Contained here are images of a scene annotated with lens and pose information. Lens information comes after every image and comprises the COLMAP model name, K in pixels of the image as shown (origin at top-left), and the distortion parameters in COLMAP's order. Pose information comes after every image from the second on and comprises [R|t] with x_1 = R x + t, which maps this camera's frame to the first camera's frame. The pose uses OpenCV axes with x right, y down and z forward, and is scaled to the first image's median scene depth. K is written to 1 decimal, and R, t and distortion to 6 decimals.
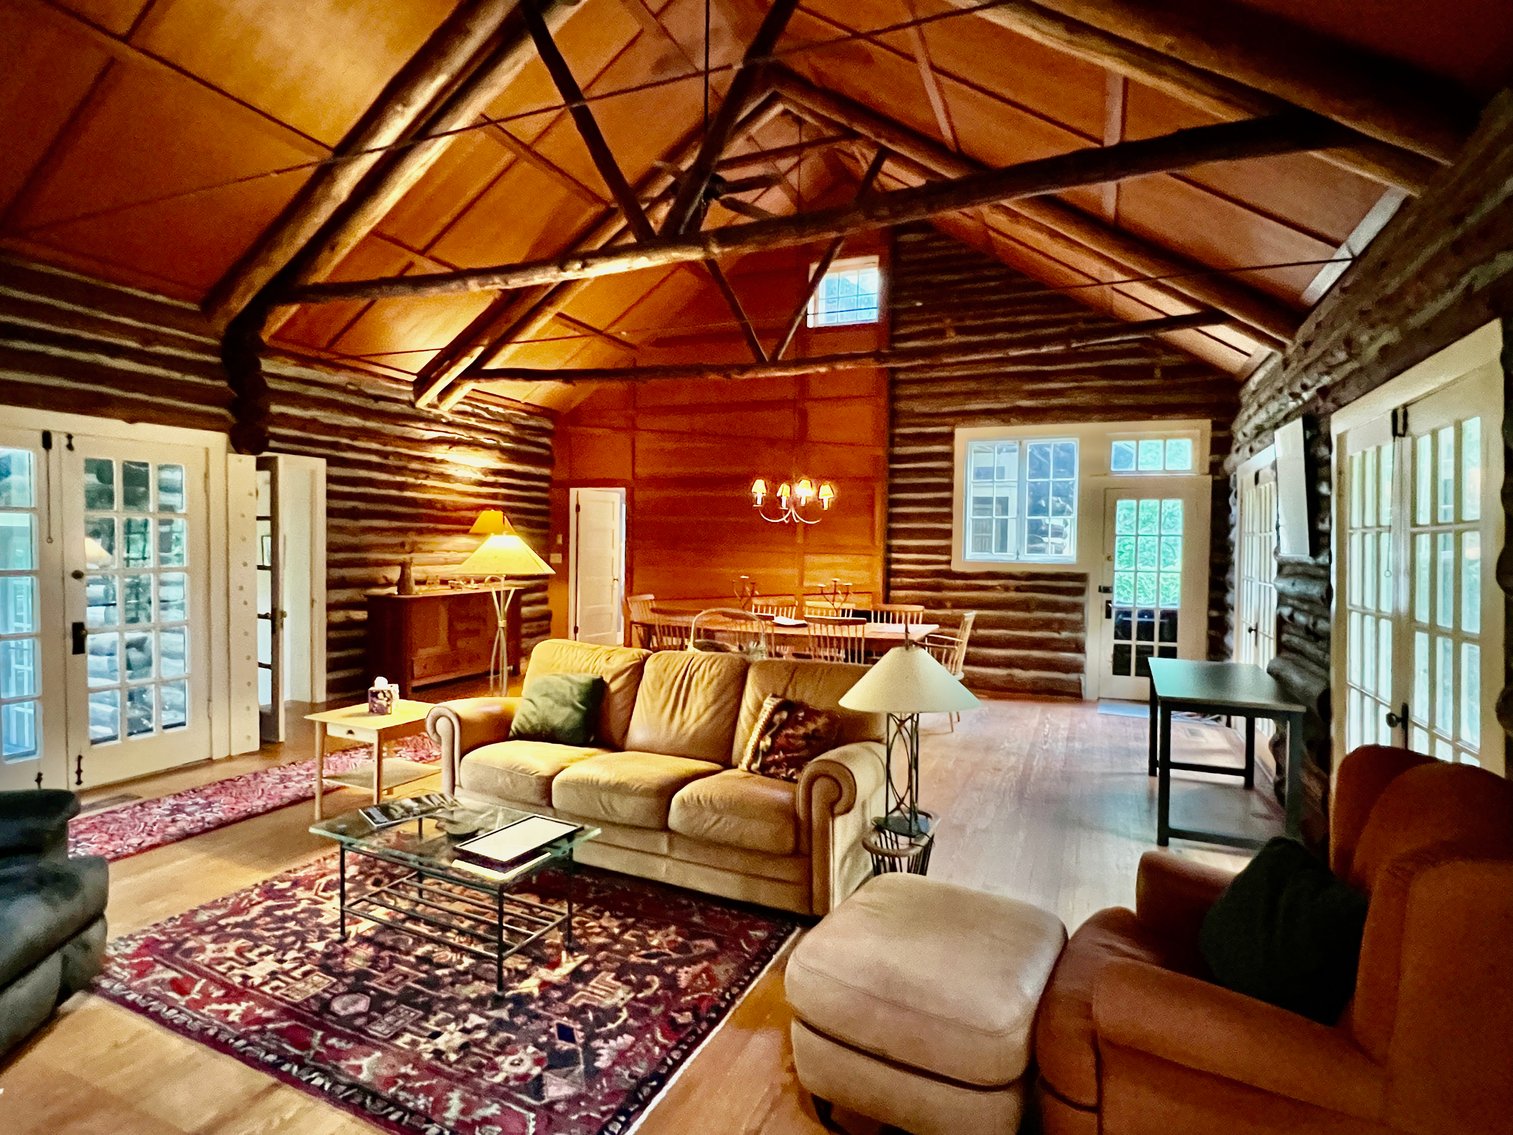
lens RADIAL K [[775.5, 0, 744.9], [0, 775.5, 570.5], [0, 0, 1]] dist [-0.001820, -0.000254]
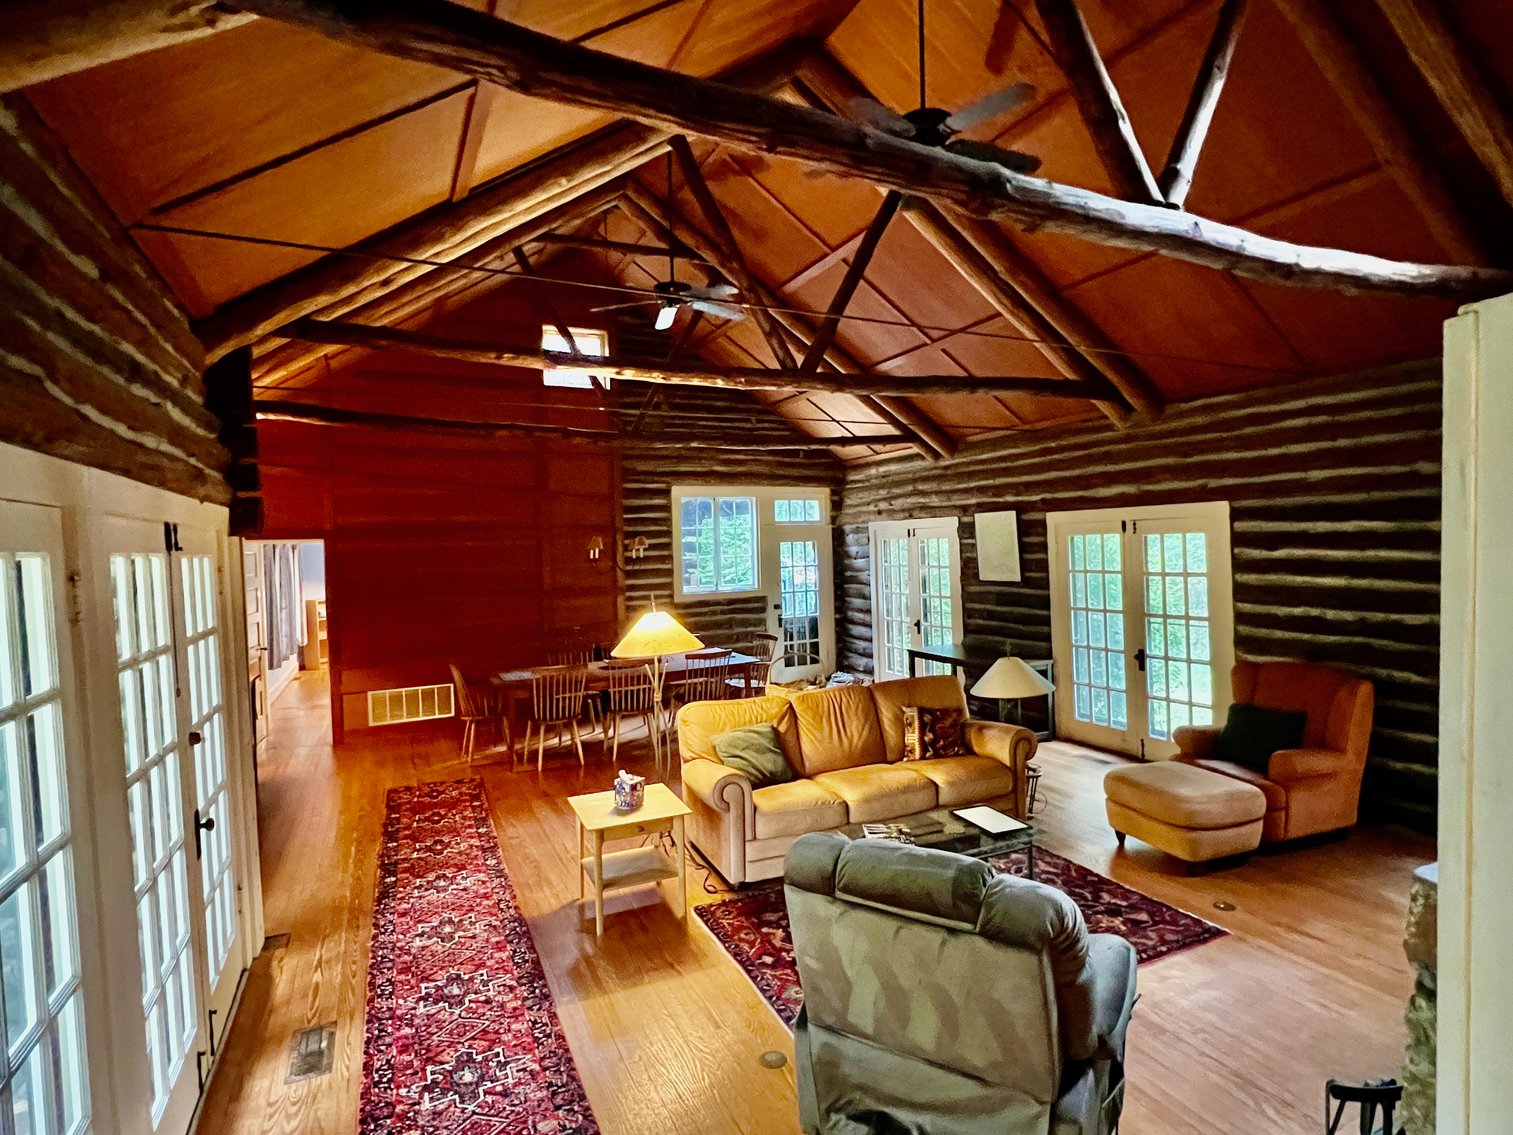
lens RADIAL K [[775.5, 0, 740.6], [0, 775.5, 563.0], [0, 0, 1]] dist [-0.001820, -0.000254]
pose [[0.666117, -0.050867, 0.744111, -0.619069], [0.069405, 0.997570, 0.006064, -0.068144], [-0.742611, 0.047606, 0.668029, 0.124222]]
